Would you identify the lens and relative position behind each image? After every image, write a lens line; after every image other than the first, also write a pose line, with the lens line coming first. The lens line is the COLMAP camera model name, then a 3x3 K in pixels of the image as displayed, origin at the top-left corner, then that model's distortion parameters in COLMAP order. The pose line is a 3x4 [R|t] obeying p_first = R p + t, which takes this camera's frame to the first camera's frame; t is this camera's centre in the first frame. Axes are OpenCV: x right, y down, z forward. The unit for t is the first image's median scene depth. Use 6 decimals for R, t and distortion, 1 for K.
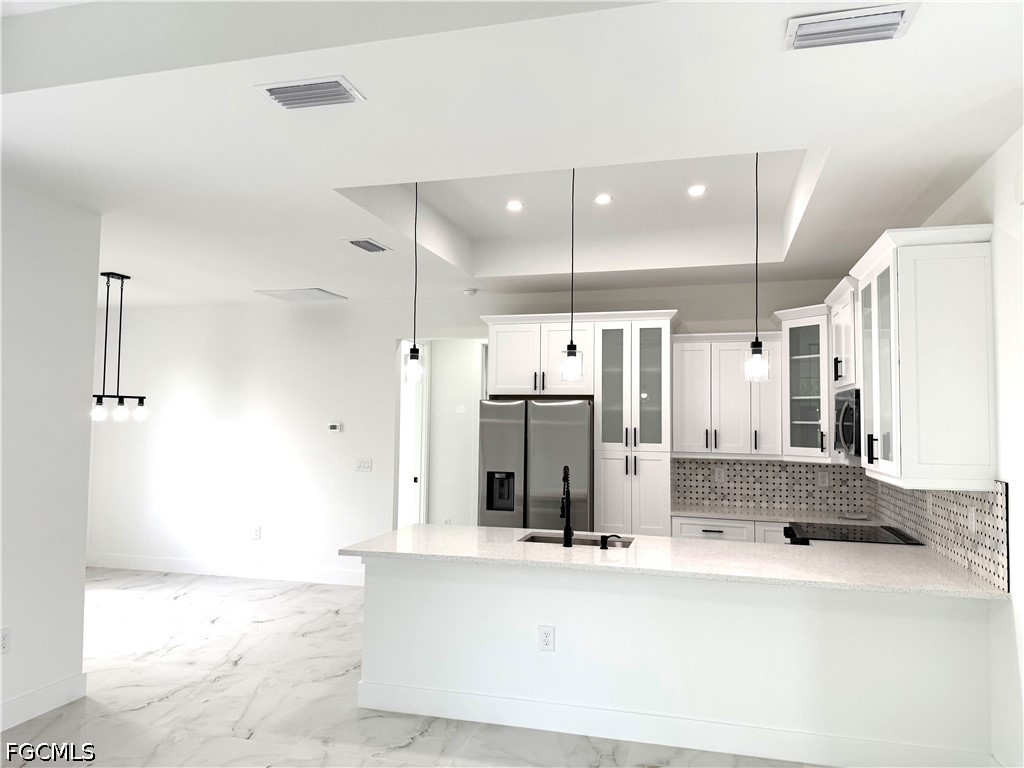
lens RADIAL K [[701.9, 0, 512.0], [0, 701.9, 384.0], [0, 0, 1]] dist [0.053982, -0.001268]
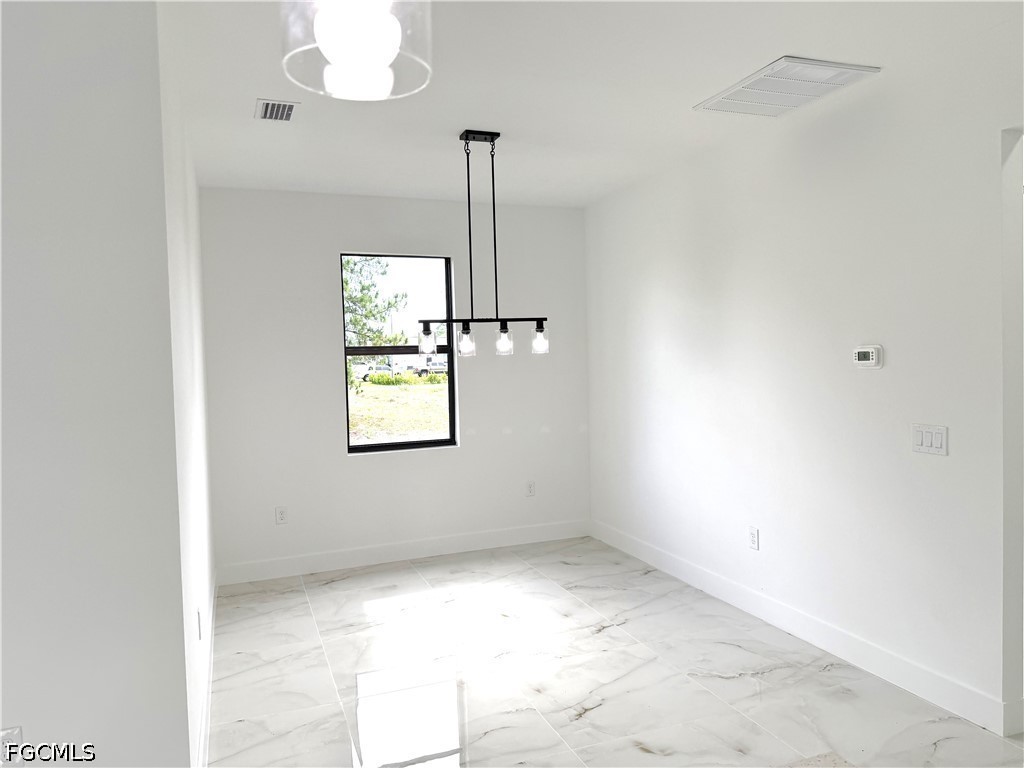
lens RADIAL K [[701.9, 0, 512.0], [0, 701.9, 384.0], [0, 0, 1]] dist [0.053982, -0.001268]
pose [[0.616704, 0.011815, -0.787107, -0.020265], [0.079191, 0.993884, 0.076965, 0.026639], [0.783202, -0.109796, 0.611996, 0.572078]]
